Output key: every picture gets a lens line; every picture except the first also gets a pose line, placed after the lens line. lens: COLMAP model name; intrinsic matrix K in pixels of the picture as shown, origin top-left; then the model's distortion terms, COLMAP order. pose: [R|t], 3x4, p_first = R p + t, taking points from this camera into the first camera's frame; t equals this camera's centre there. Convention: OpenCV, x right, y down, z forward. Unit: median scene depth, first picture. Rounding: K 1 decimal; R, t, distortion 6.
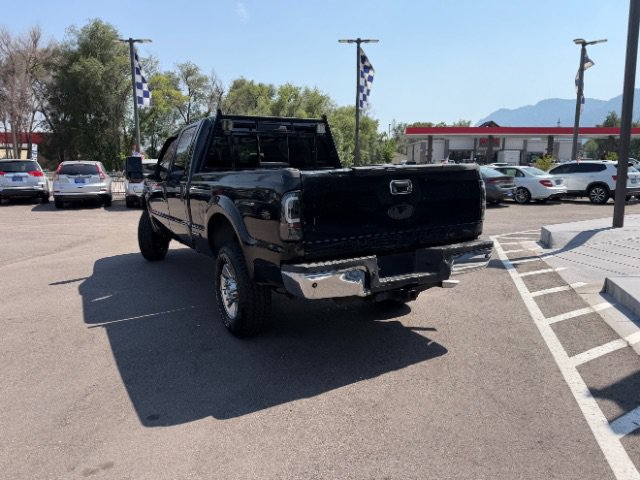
lens RADIAL K [[452.0, 0, 317.5], [0, 452.0, 242.1], [0, 0, 1]] dist [0.021119, -0.030024]
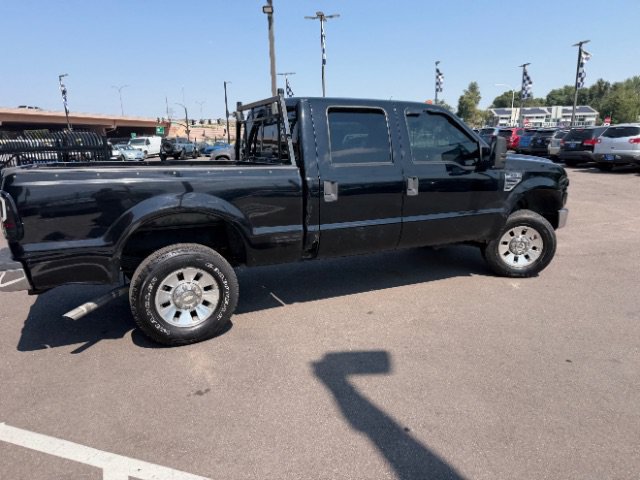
lens RADIAL K [[452.0, 0, 318.2], [0, 452.0, 243.6], [0, 0, 1]] dist [0.021119, -0.030024]
pose [[-0.060167, 0.231857, -0.970887, 0.242086], [-0.140561, 0.960990, 0.238204, -0.067472], [0.988242, 0.150801, -0.025230, 0.338530]]
